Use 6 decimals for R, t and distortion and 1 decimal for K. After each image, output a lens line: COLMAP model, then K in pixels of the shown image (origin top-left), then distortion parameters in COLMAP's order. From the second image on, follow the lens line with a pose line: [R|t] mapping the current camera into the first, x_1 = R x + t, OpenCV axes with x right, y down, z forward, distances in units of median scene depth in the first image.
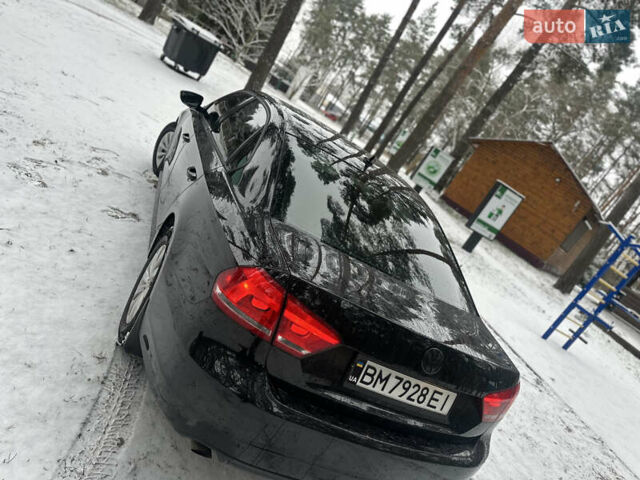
lens RADIAL K [[453.7, 0, 320.0], [0, 453.7, 240.0], [0, 0, 1]] dist [0.064223, -0.083638]
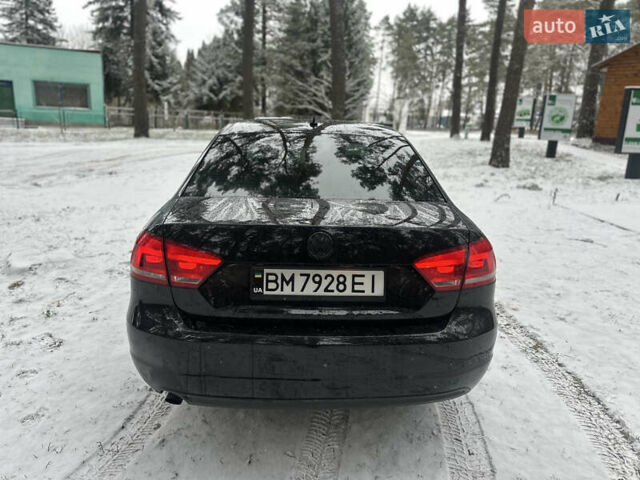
lens RADIAL K [[453.7, 0, 320.0], [0, 453.7, 240.0], [0, 0, 1]] dist [0.064223, -0.083638]
pose [[0.837269, -0.427776, -0.340571, 0.541745], [0.386101, 0.903566, -0.185727, 0.404600], [0.387178, 0.024009, 0.921692, 0.068512]]
